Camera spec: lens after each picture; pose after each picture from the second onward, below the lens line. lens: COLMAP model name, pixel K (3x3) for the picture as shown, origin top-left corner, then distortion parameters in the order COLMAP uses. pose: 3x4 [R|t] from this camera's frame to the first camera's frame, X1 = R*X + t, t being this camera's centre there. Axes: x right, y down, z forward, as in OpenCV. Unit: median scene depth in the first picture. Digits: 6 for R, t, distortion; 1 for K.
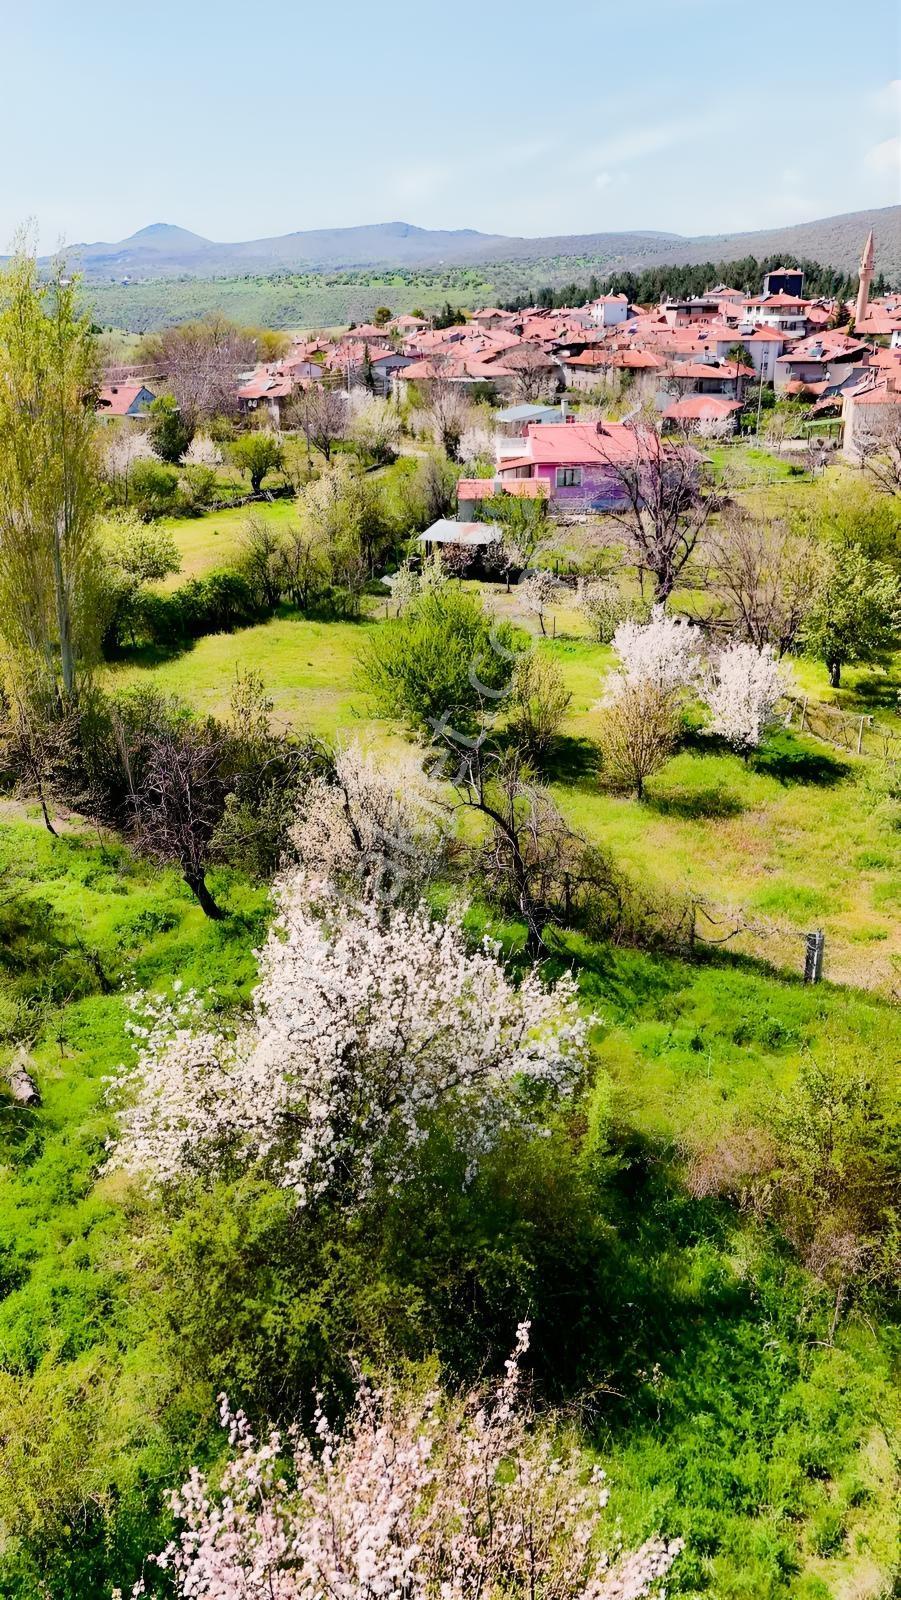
lens RADIAL K [[1173.0, 0, 453.4], [0, 1173.0, 802.8], [0, 0, 1]] dist [0.075484, -0.070602]
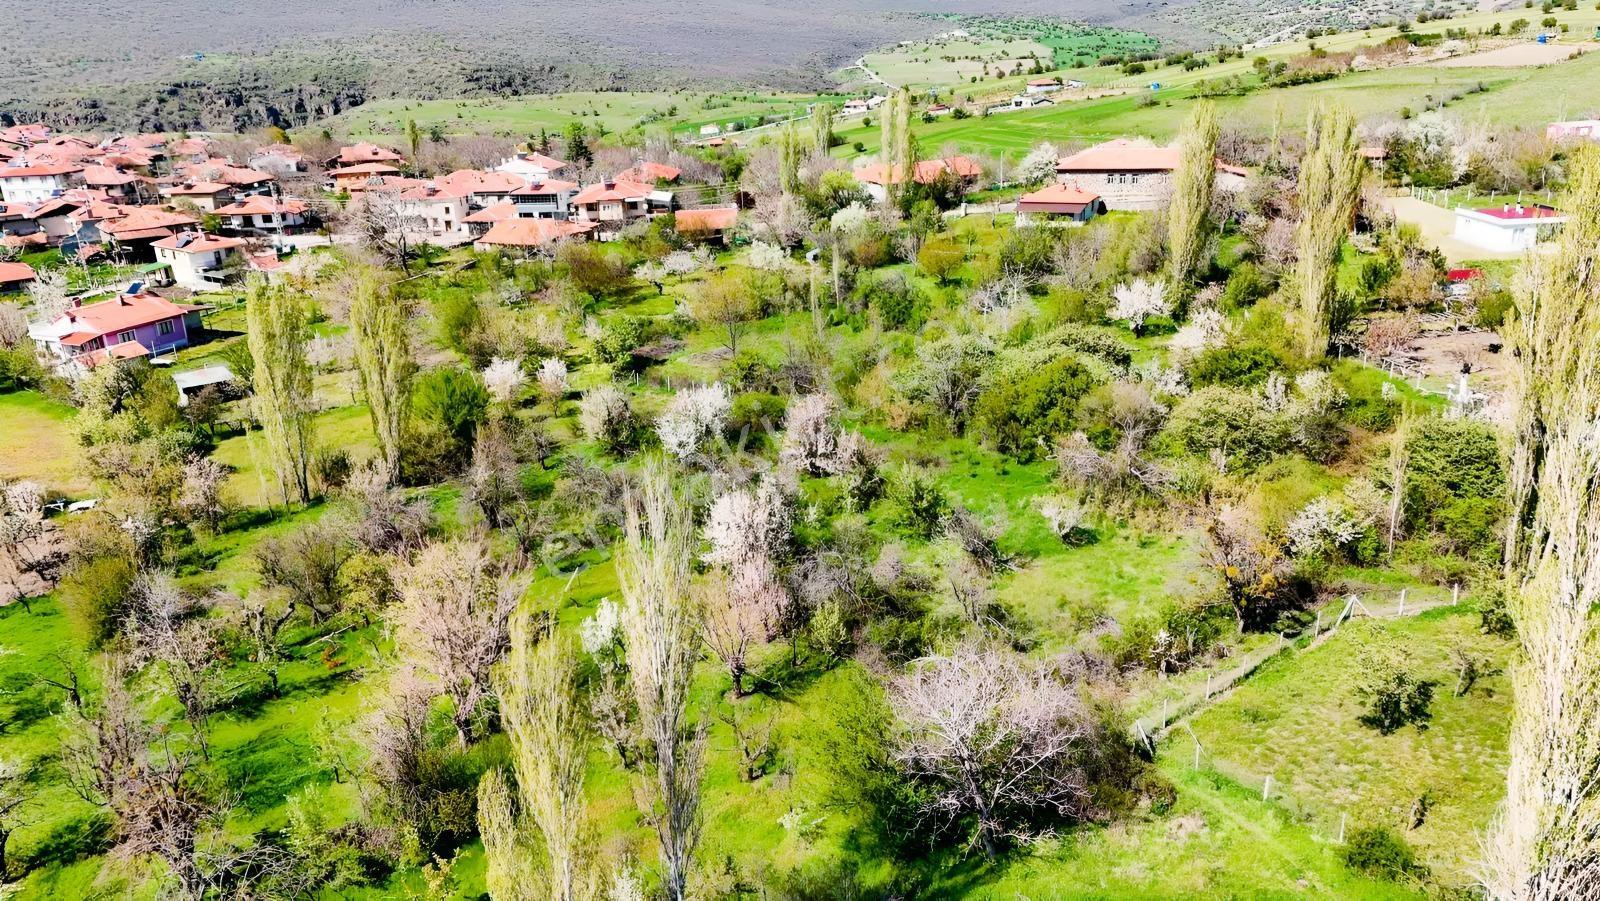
lens RADIAL K [[1173.0, 0, 807.4], [0, 1173.0, 449.0], [0, 0, 1]] dist [0.075484, -0.070602]
pose [[0.443901, -0.309793, 0.840821, -0.343614], [0.386079, 0.912897, 0.132523, -0.013364], [-0.808638, 0.265796, 0.524841, -0.162717]]
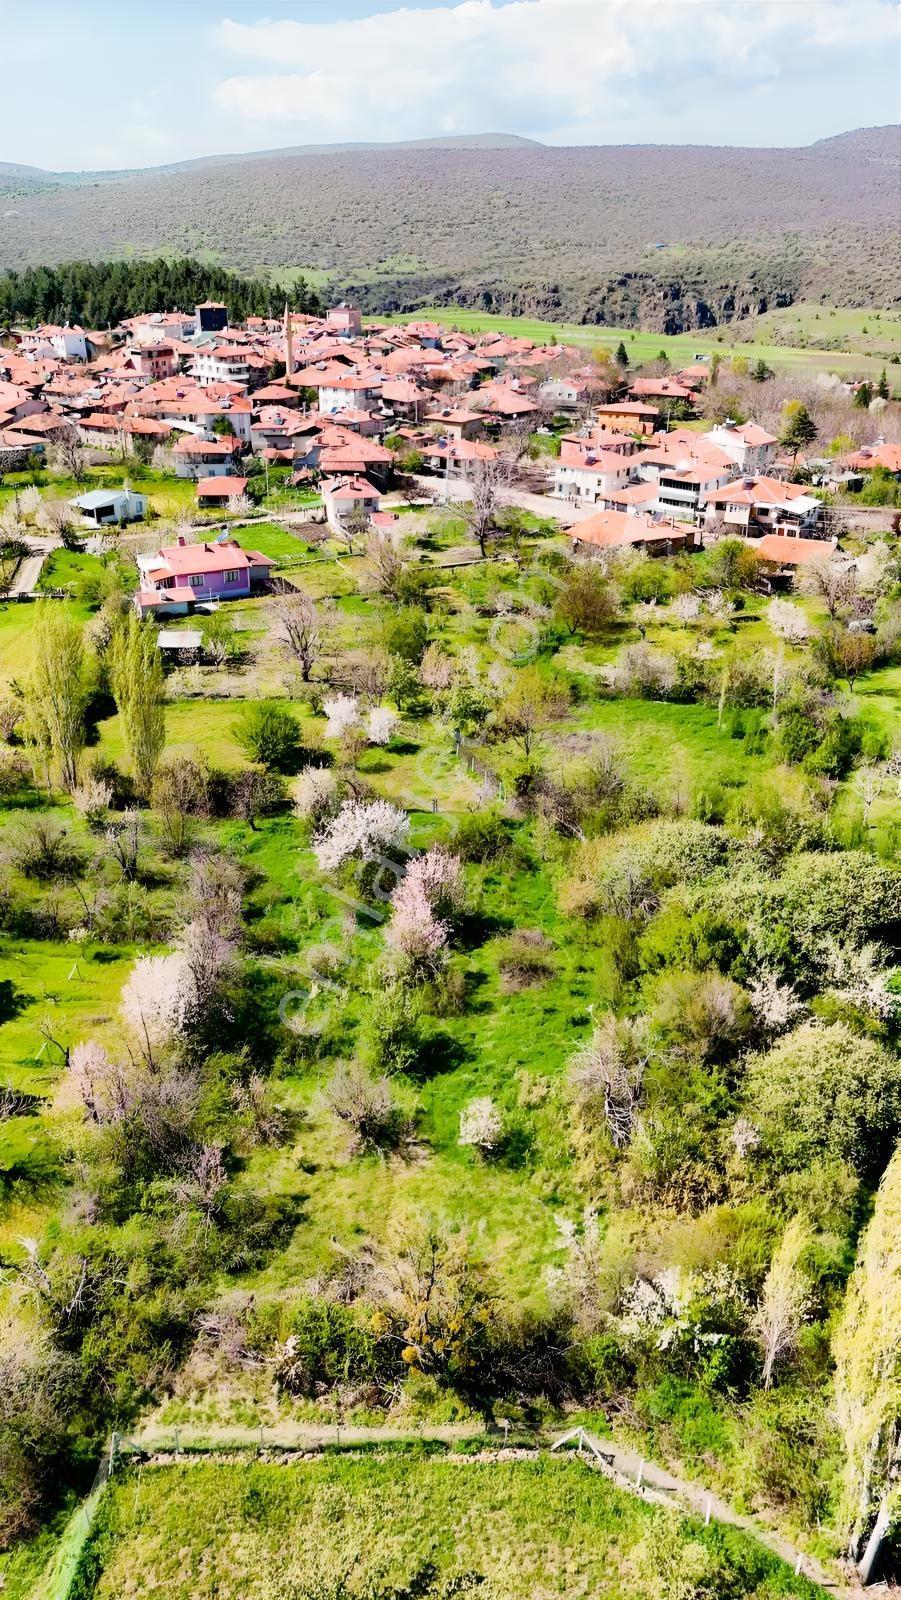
lens RADIAL K [[1173.0, 0, 445.5], [0, 1173.0, 799.4], [0, 0, 1]] dist [0.075484, -0.070602]
pose [[0.893478, -0.181367, 0.410857, -0.143296], [0.162993, 0.983407, 0.079654, -0.021502], [-0.418486, -0.004202, 0.908214, -0.287403]]
